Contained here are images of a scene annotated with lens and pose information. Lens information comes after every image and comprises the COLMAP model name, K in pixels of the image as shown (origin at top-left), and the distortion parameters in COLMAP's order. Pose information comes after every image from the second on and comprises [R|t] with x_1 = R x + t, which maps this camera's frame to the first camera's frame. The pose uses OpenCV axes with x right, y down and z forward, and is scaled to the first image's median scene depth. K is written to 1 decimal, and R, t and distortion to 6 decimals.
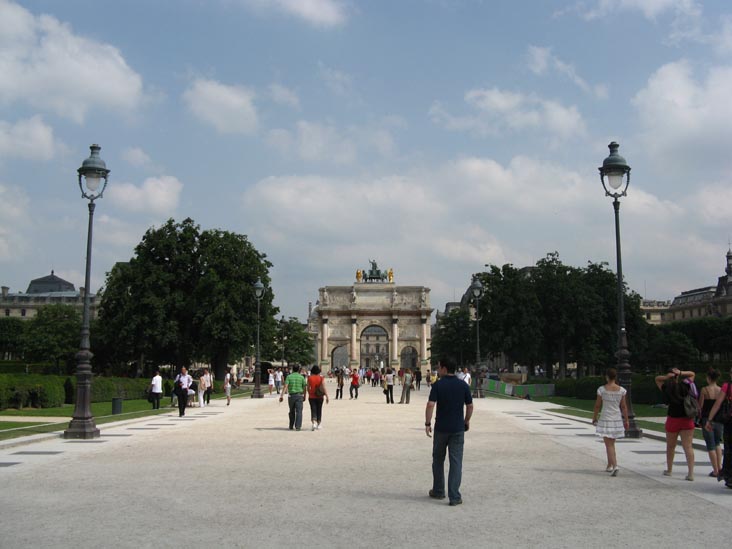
lens RADIAL K [[754.7, 0, 366.0], [0, 754.7, 274.5], [0, 0, 1]] dist [-0.196404, 0.006832]
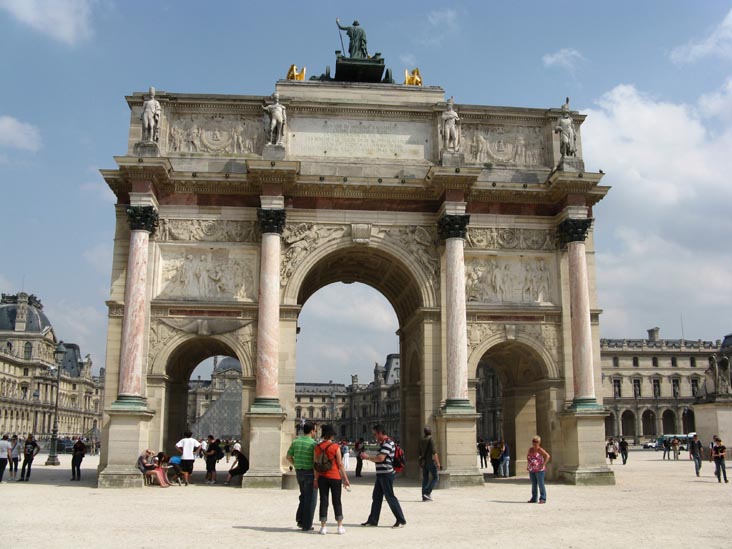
lens RADIAL K [[754.7, 0, 366.0], [0, 754.7, 274.5], [0, 0, 1]] dist [-0.196404, 0.006832]
pose [[0.995744, 0.018420, 0.090299, -0.008094], [-0.010310, 0.995936, -0.089467, 0.095506], [-0.091580, 0.088155, 0.991888, 0.774233]]
